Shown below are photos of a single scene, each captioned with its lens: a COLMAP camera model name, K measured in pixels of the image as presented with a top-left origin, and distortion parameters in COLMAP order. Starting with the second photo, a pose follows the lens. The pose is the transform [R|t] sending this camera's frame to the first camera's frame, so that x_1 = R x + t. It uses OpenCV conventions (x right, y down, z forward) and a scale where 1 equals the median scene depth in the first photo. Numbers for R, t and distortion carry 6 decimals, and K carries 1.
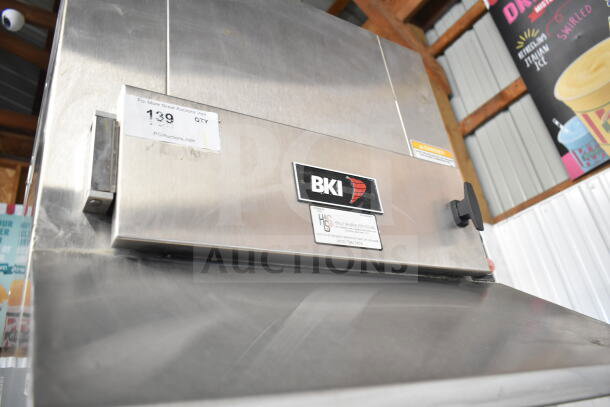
lens RADIAL K [[462.9, 0, 304.1], [0, 462.9, 201.2], [0, 0, 1]] dist [-0.031464, 0.005416]
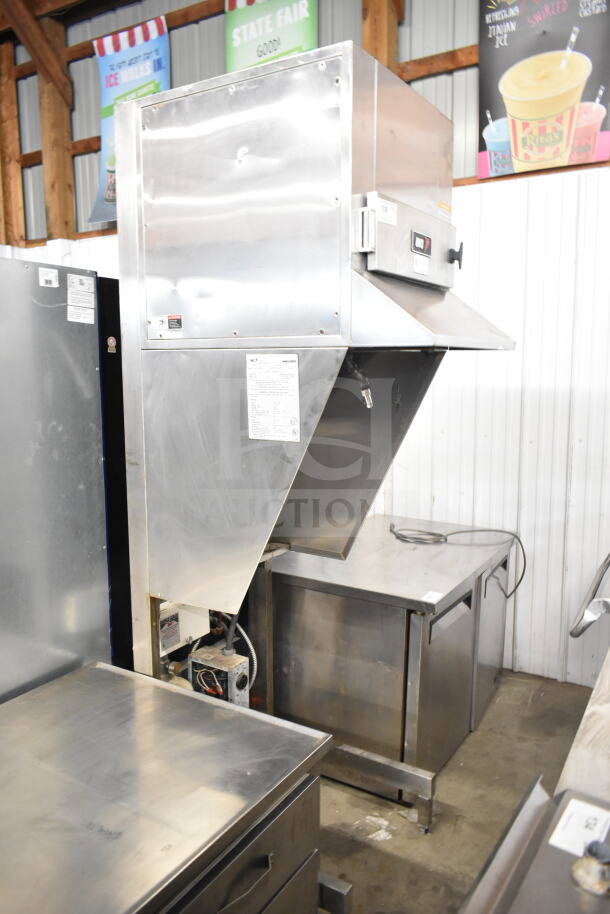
lens RADIAL K [[693.7, 0, 304.4], [0, 693.7, 458.1], [0, 0, 1]] dist [-0.031464, 0.005416]
pose [[0.889296, 0.074527, 0.451220, -0.430977], [-0.310912, 0.822081, 0.476987, -0.137685], [-0.335391, -0.564472, 0.754244, -0.434574]]
